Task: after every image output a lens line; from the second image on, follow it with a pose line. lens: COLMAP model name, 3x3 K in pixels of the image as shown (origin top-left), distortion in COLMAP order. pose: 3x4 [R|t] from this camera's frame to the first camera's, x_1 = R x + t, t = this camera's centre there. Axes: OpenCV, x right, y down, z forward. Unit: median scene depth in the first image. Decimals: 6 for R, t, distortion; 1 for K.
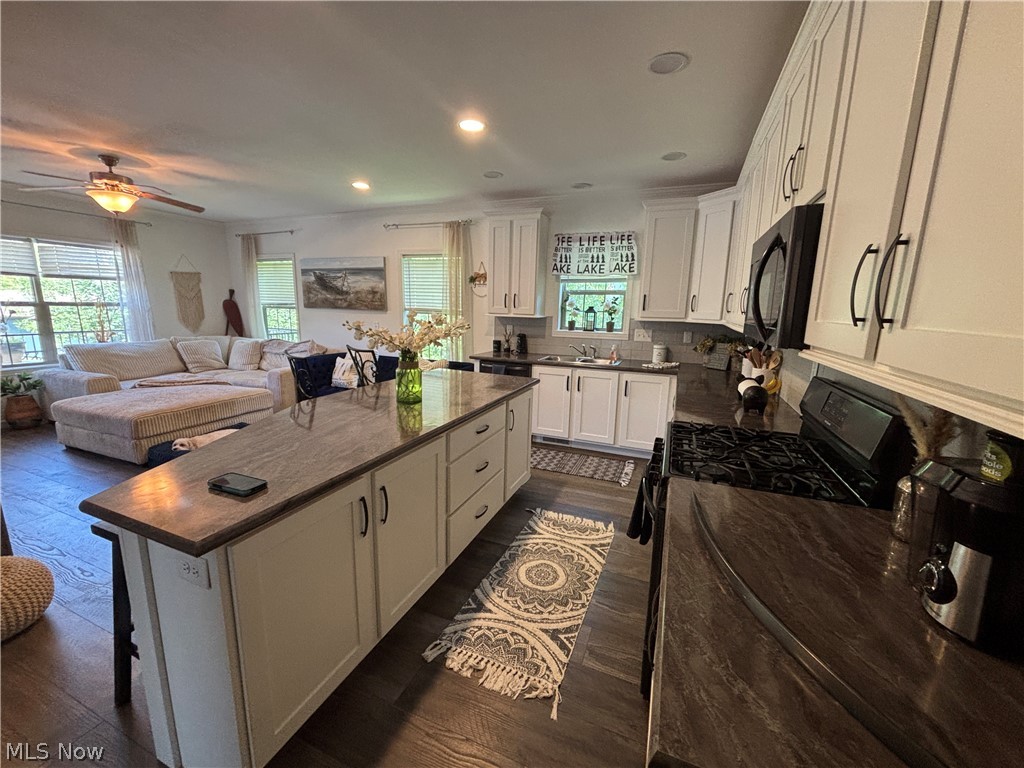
lens RADIAL K [[414.5, 0, 510.7], [0, 414.5, 388.2], [0, 0, 1]] dist [0.002935, 0.001533]
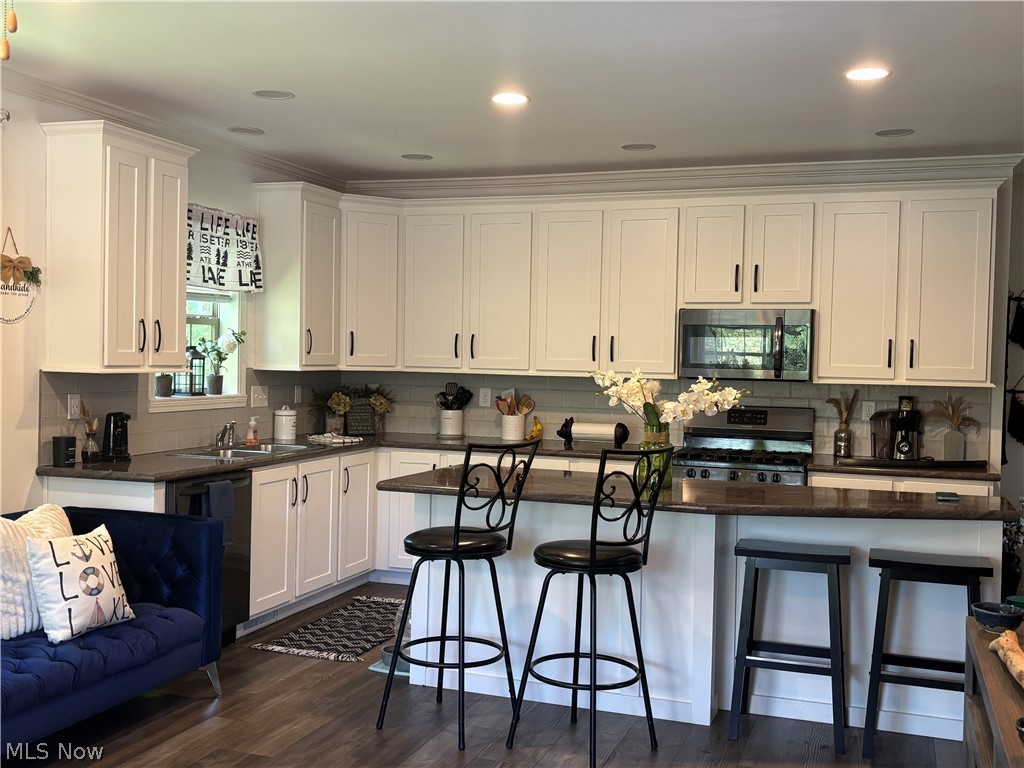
lens RADIAL K [[1093.3, 0, 507.8], [0, 1093.3, 382.8], [0, 0, 1]] dist [0.050914, 0.000000]
pose [[-0.048292, -0.051492, 0.997505, -1.157399], [0.168086, 0.984009, 0.058933, -0.169977], [-0.984589, 0.170512, -0.038865, 0.691889]]
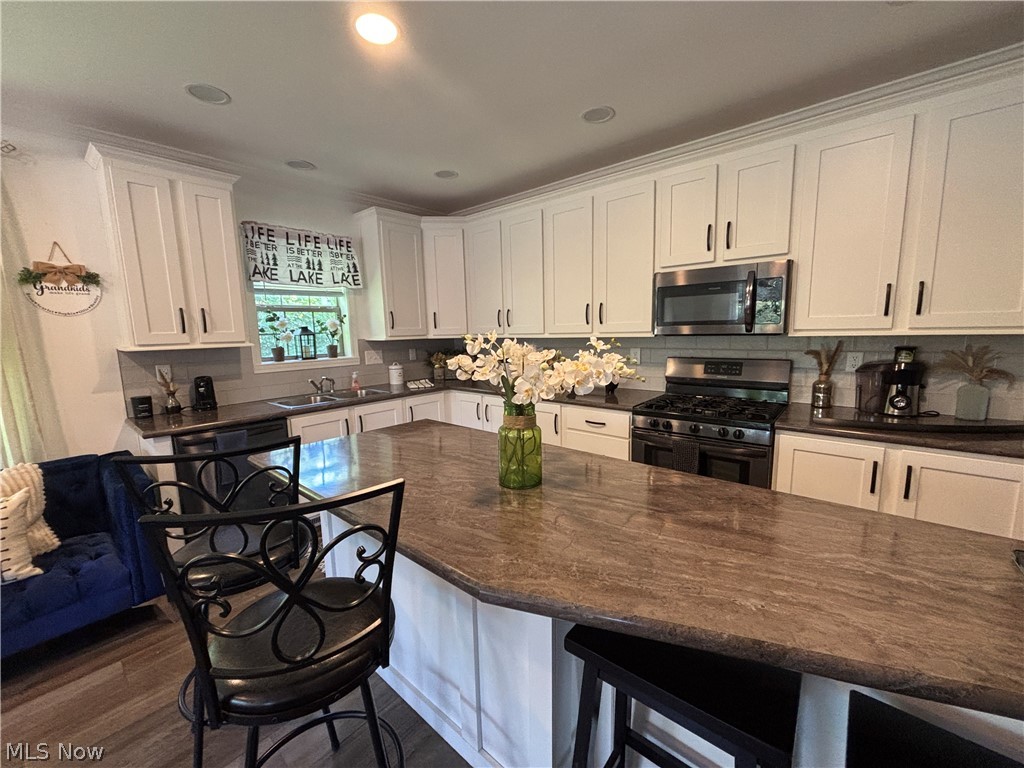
lens RADIAL K [[414.5, 0, 510.8], [0, 414.5, 388.6], [0, 0, 1]] dist [0.002935, 0.001533]
pose [[0.311582, -0.169562, 0.934968, -0.415930], [0.212138, 0.971529, 0.105496, -0.089609], [-0.926236, 0.165472, 0.338682, 0.421016]]
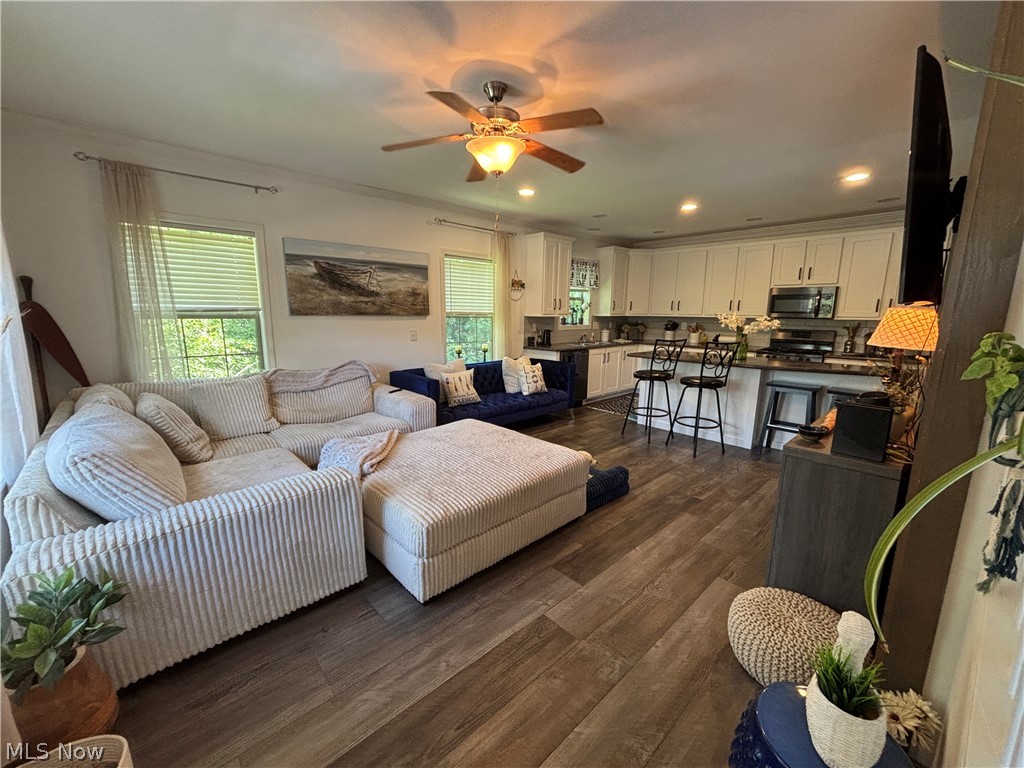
lens RADIAL K [[414.5, 0, 508.2], [0, 414.5, 391.6], [0, 0, 1]] dist [0.002935, 0.001533]
pose [[0.411816, -0.195940, 0.889952, -1.286554], [0.175618, 0.975367, 0.133480, -0.145521], [-0.894184, 0.101323, 0.436083, 0.599697]]
